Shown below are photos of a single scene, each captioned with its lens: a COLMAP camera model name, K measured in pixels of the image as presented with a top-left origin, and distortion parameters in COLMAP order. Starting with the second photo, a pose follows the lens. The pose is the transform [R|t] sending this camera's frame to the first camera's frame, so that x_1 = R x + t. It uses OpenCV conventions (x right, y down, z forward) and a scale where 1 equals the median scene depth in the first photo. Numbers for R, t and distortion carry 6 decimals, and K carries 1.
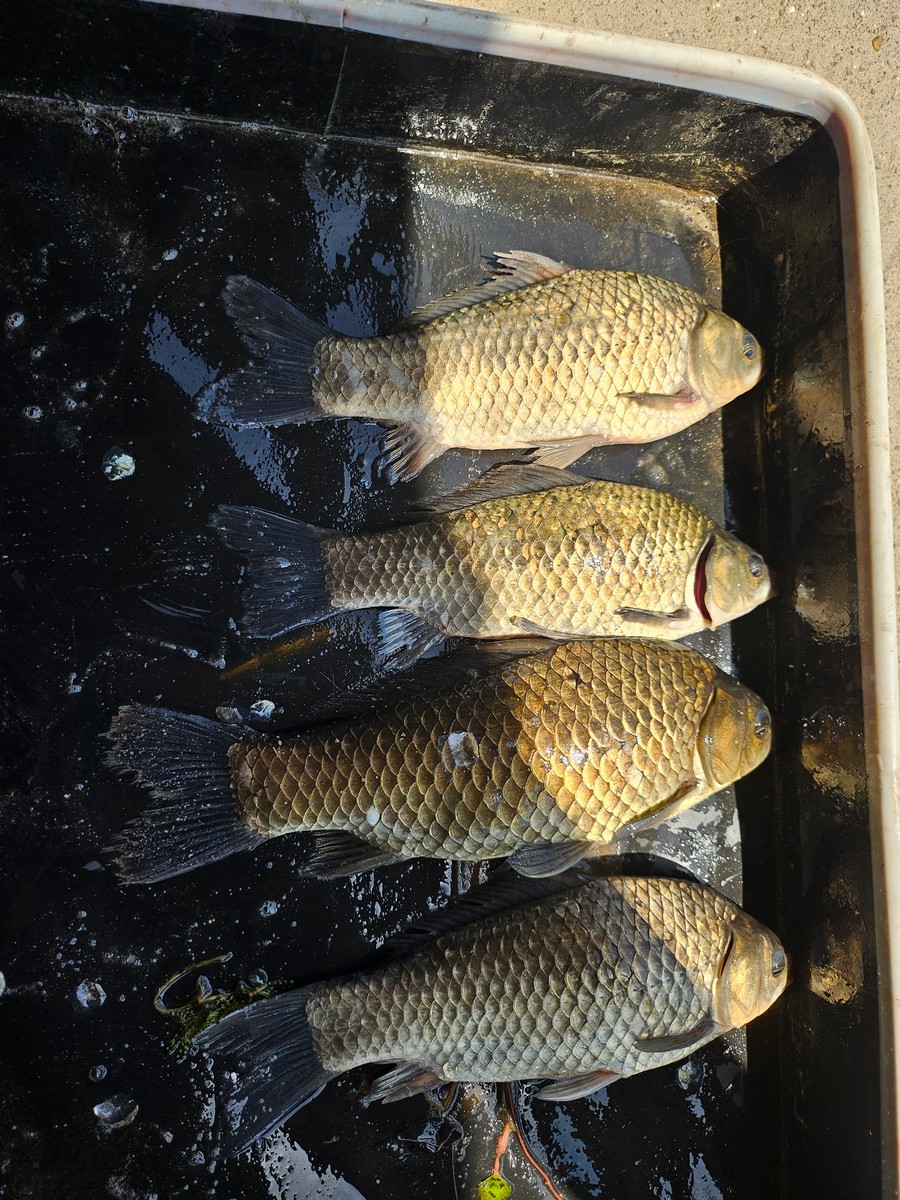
lens RADIAL K [[802.9, 0, 431.7], [0, 802.9, 584.3], [0, 0, 1]] dist [0.021747, -0.026399]
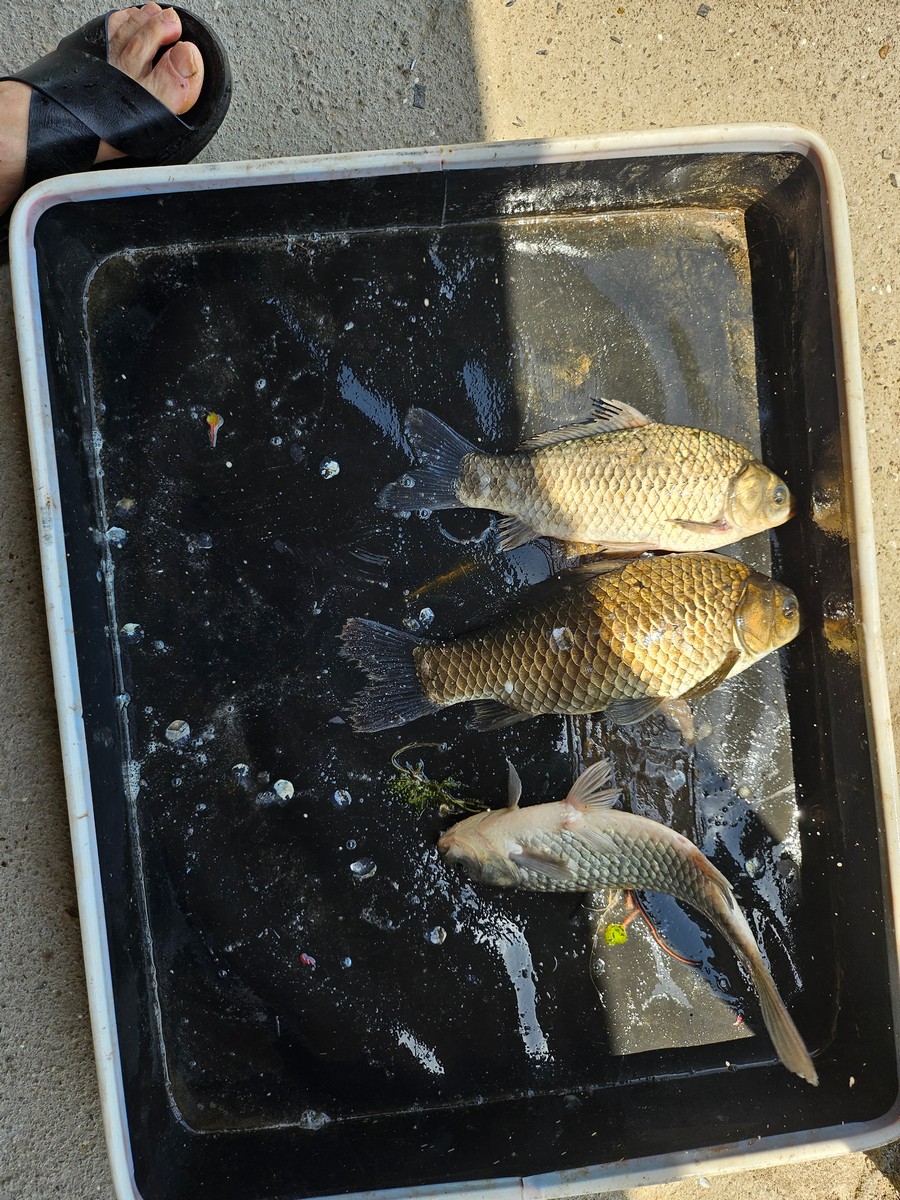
lens RADIAL K [[802.9, 0, 458.0], [0, 802.9, 597.4], [0, 0, 1]] dist [0.021747, -0.026399]
pose [[0.974086, -0.066549, -0.216167, 0.173030], [0.080638, 0.995112, 0.057014, 0.031894], [0.211316, -0.072968, 0.974690, -0.481260]]
